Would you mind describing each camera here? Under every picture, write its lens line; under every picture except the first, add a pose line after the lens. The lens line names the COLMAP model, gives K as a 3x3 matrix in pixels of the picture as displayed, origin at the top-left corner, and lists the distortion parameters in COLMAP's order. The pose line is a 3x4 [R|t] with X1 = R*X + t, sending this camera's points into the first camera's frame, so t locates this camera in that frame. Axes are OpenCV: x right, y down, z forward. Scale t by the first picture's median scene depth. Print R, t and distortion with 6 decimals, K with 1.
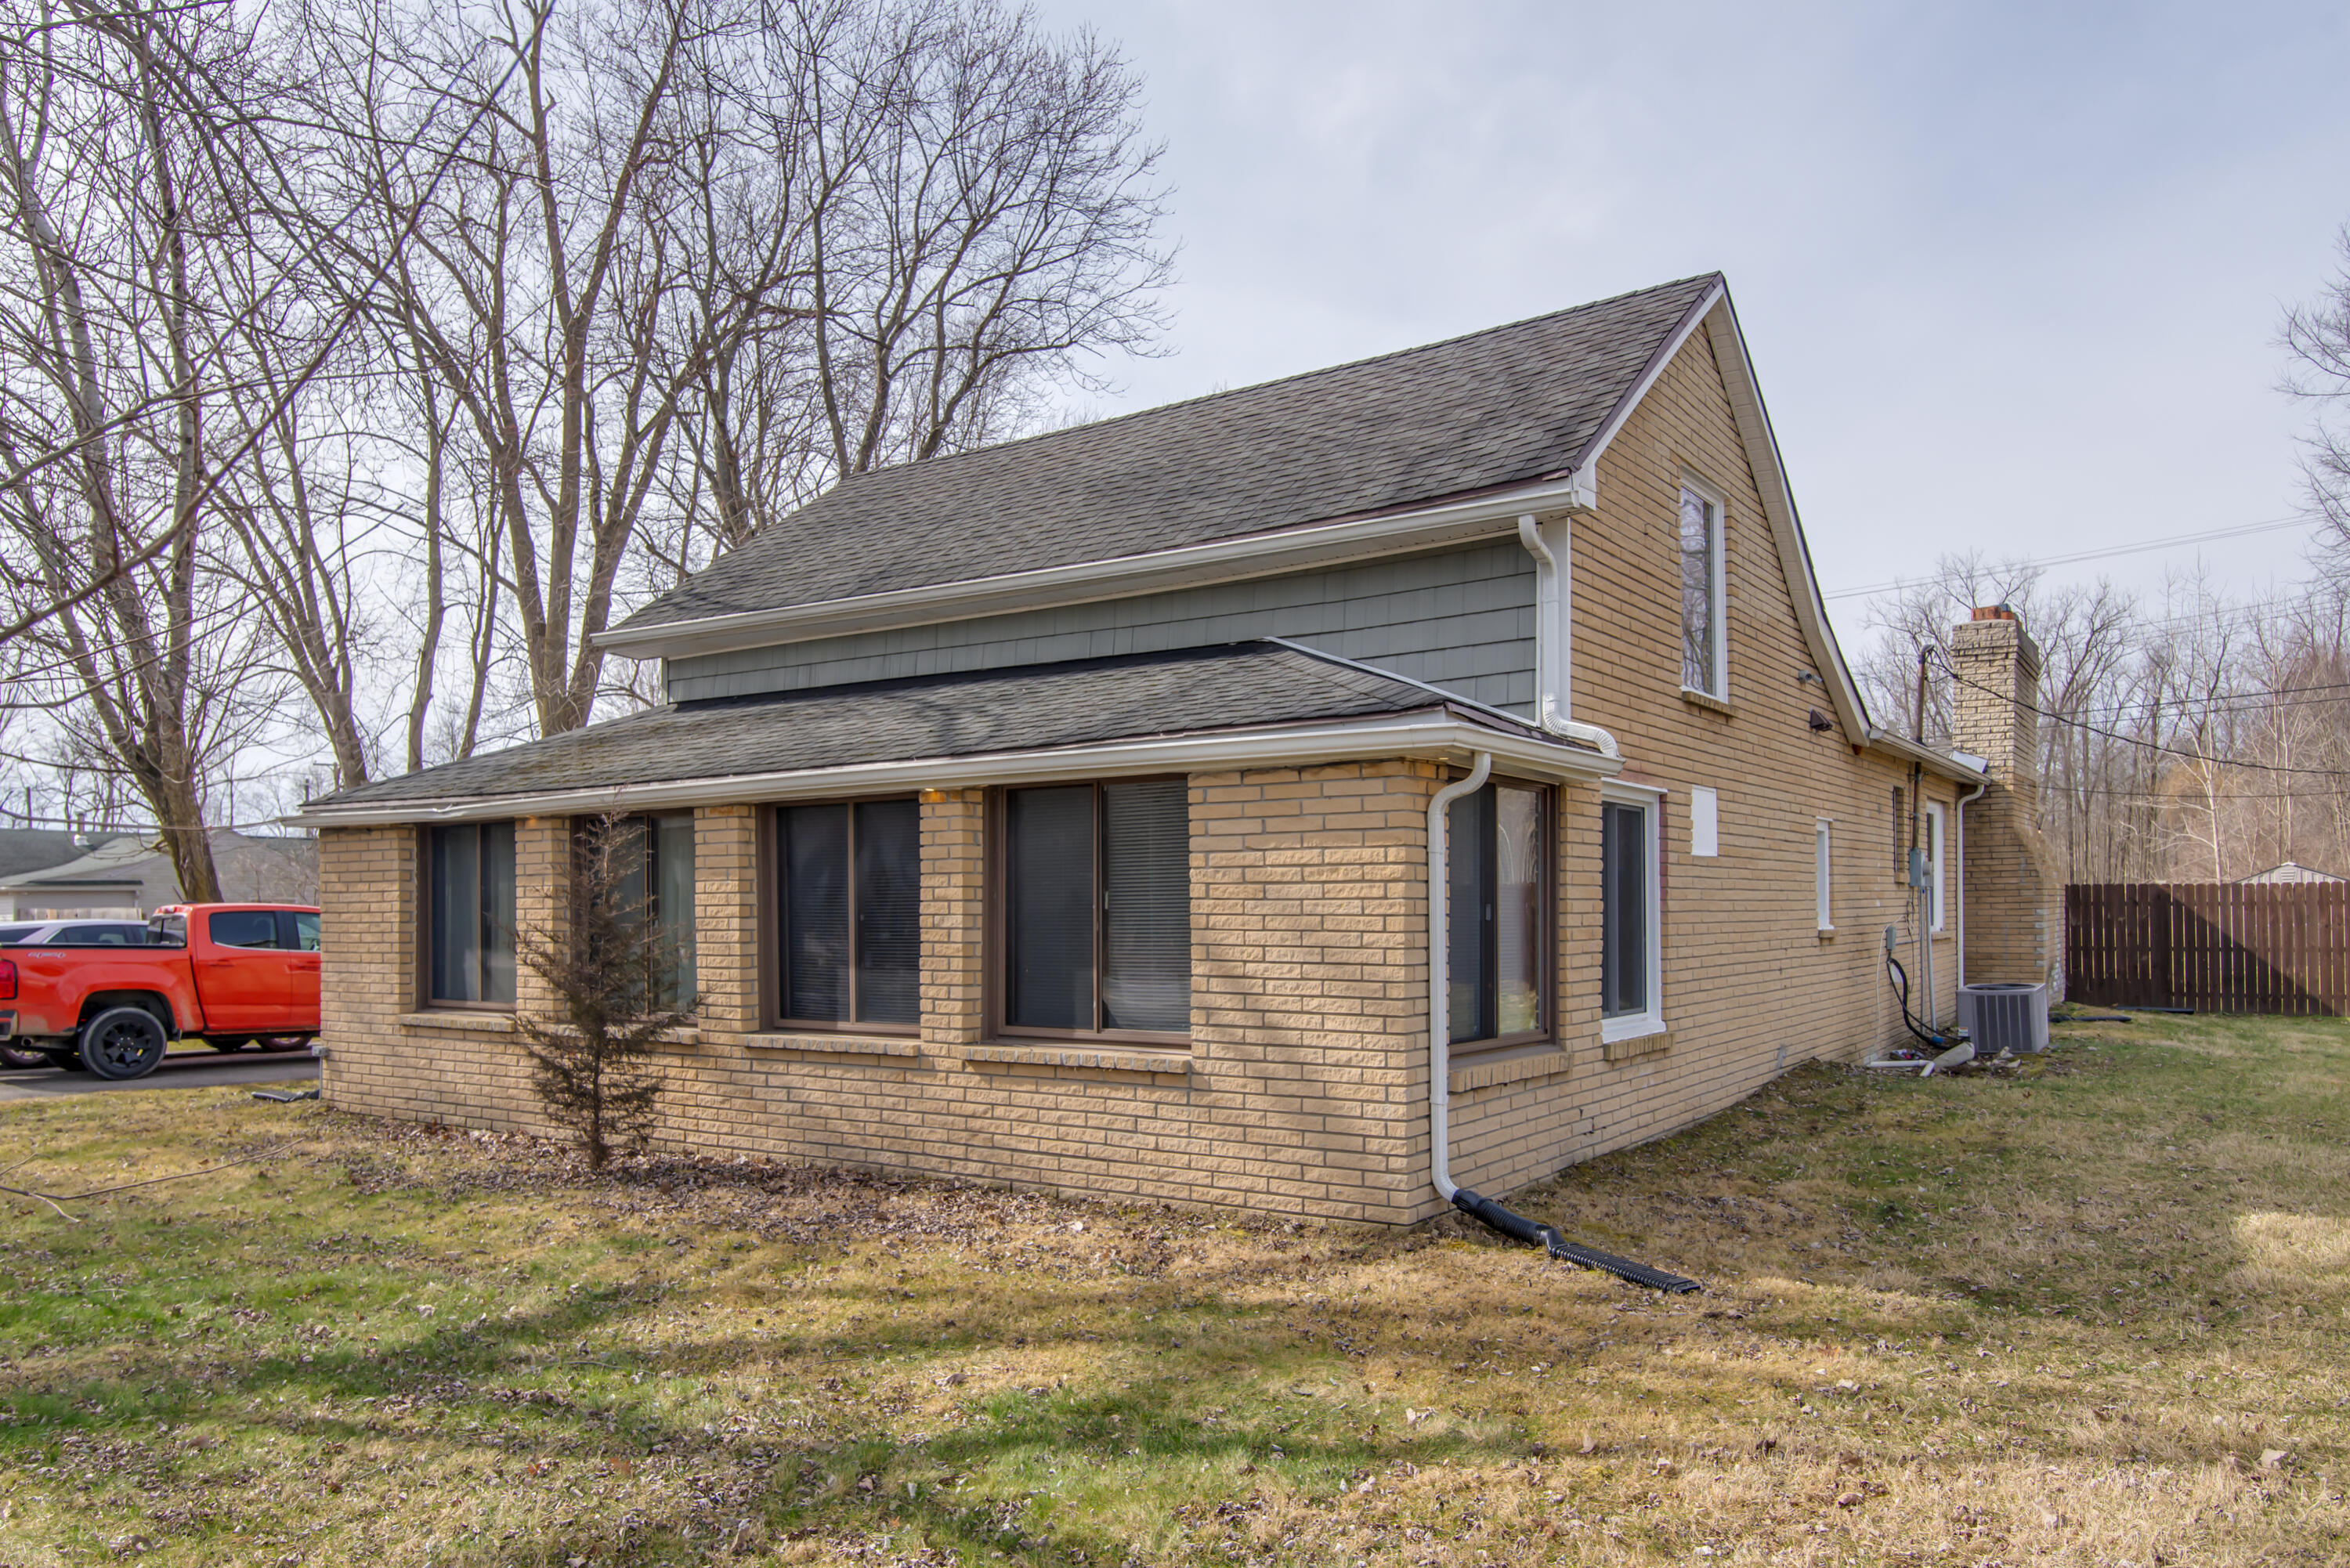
lens RADIAL K [[1664.4, 0, 1180.9], [0, 1664.4, 899.5], [0, 0, 1]] dist [-0.004135, -0.001806]
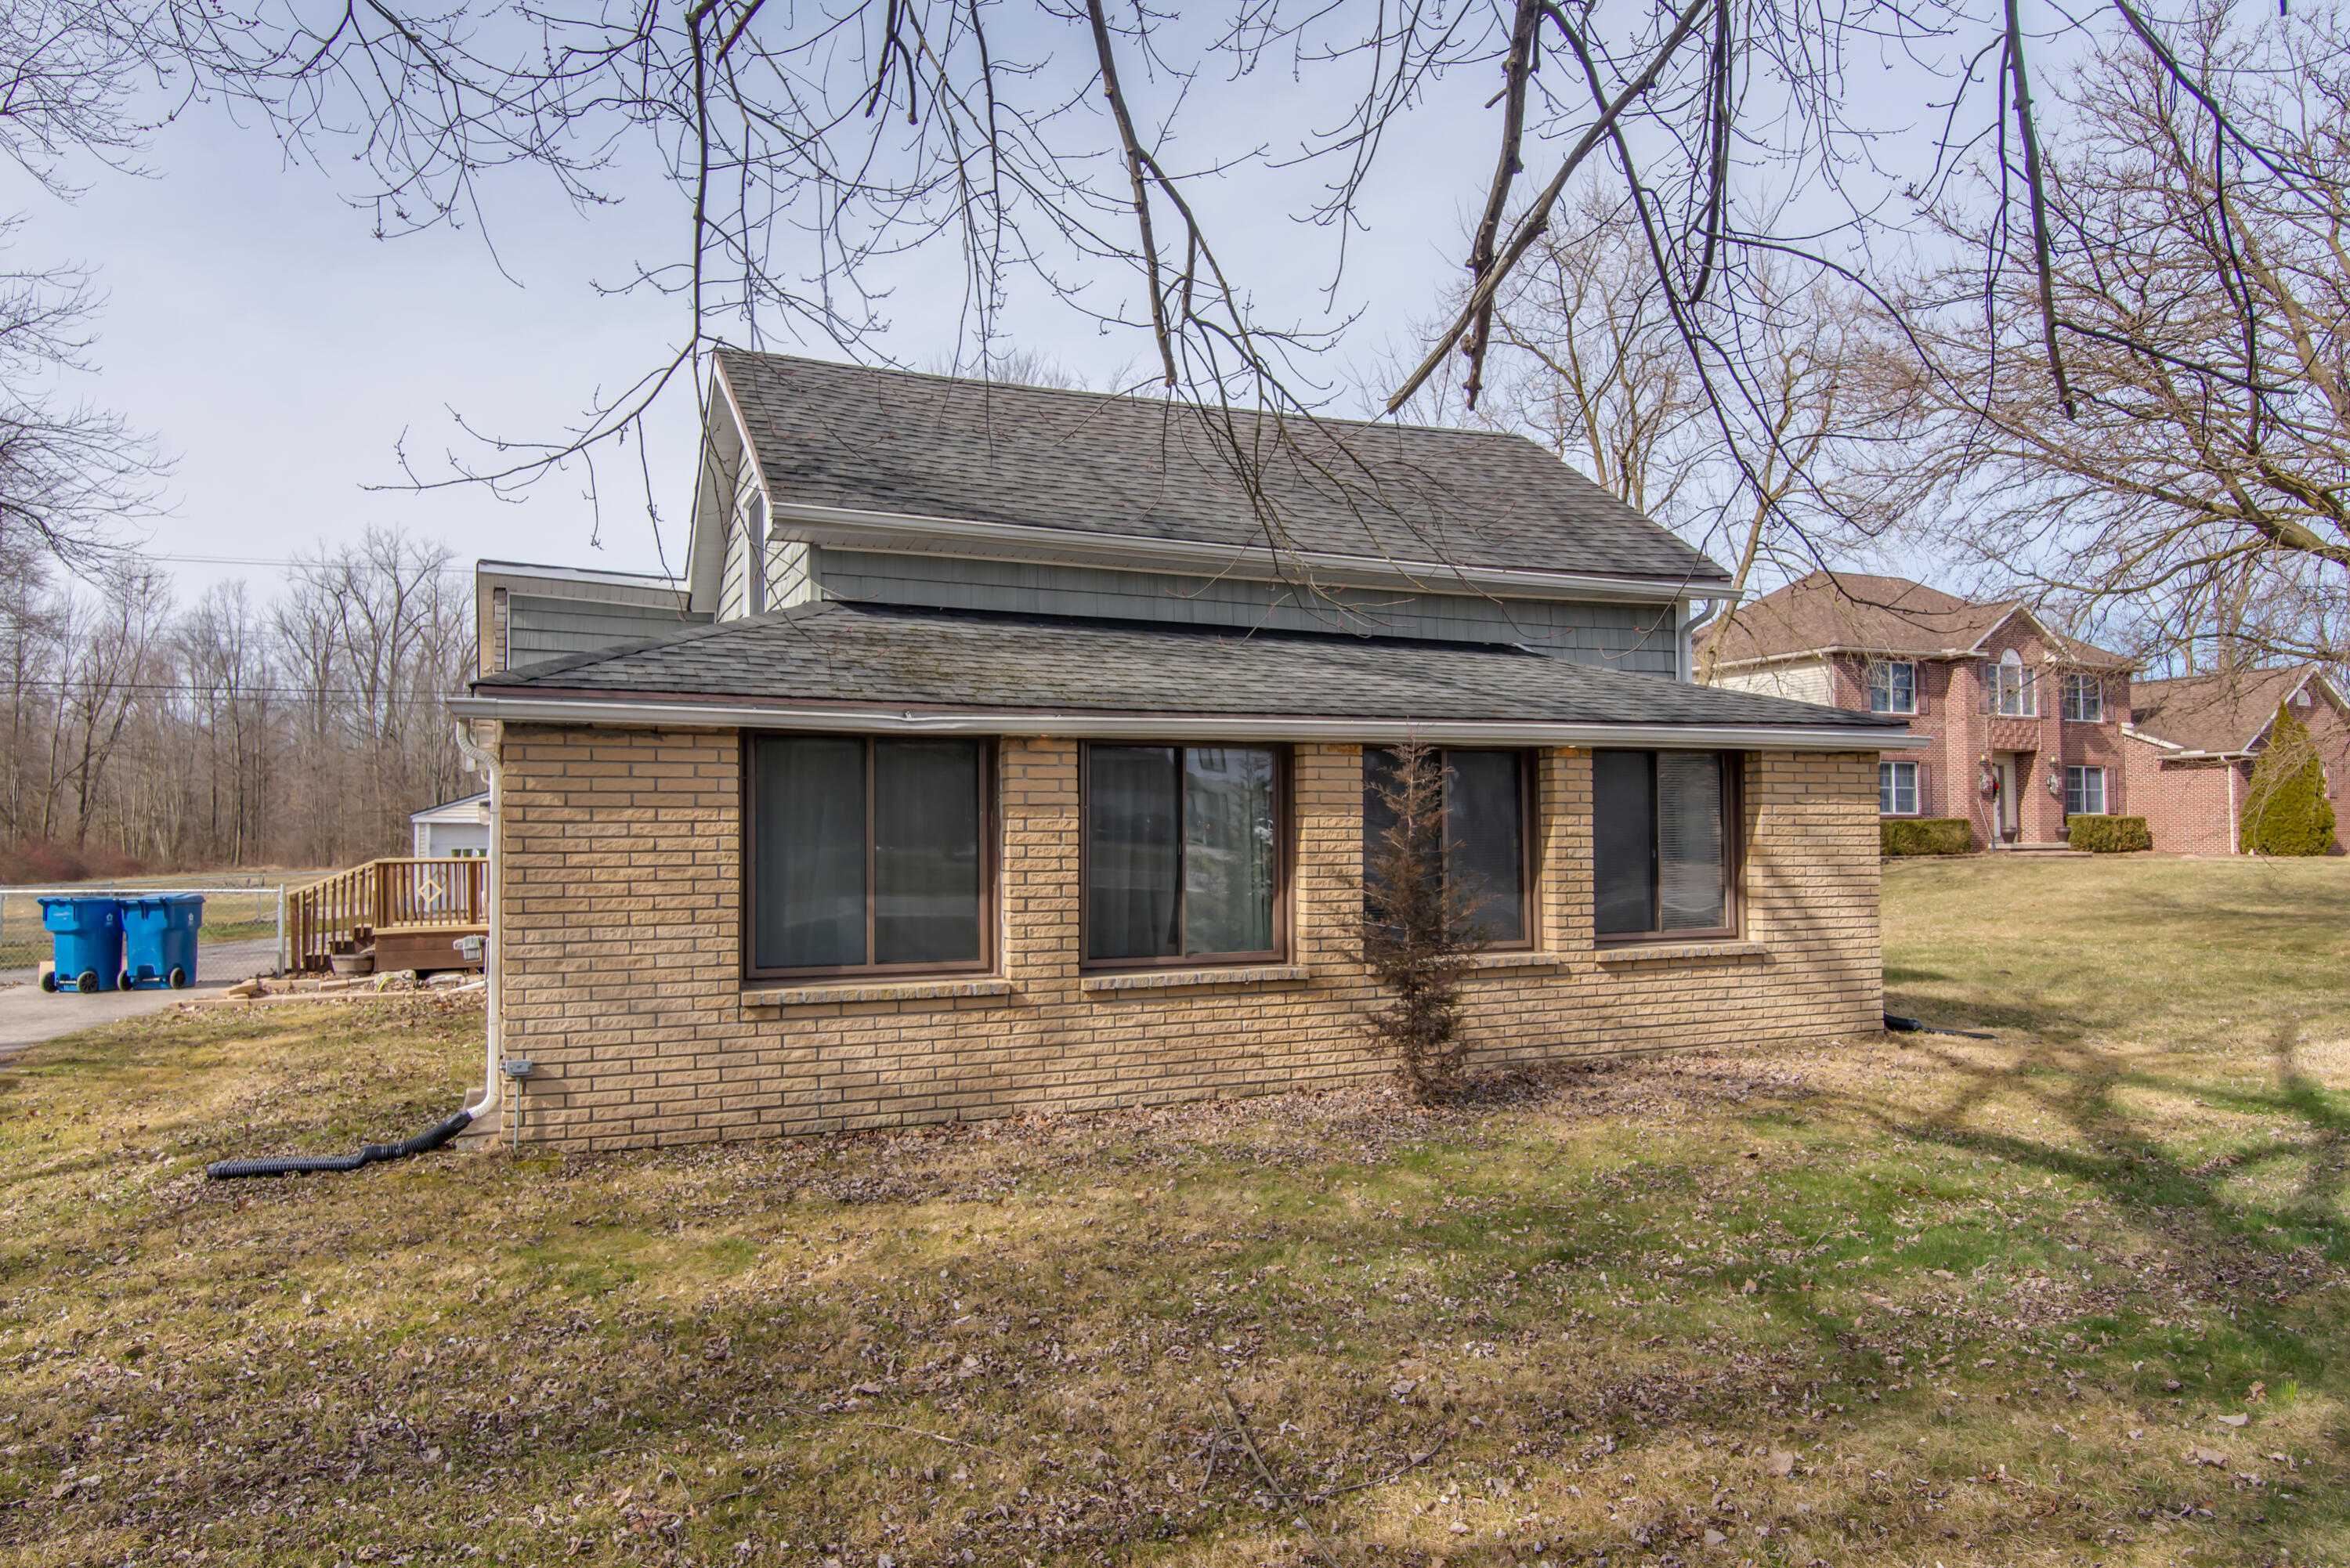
lens RADIAL K [[1463.3, 0, 1175.0], [0, 1463.3, 784.0], [0, 0, 1]] dist [0.003634, 0.001144]
pose [[0.515734, 0.031960, 0.856152, -1.281428], [-0.001264, 0.999331, -0.036544, 0.001972], [-0.856748, 0.017765, 0.515430, 0.715519]]
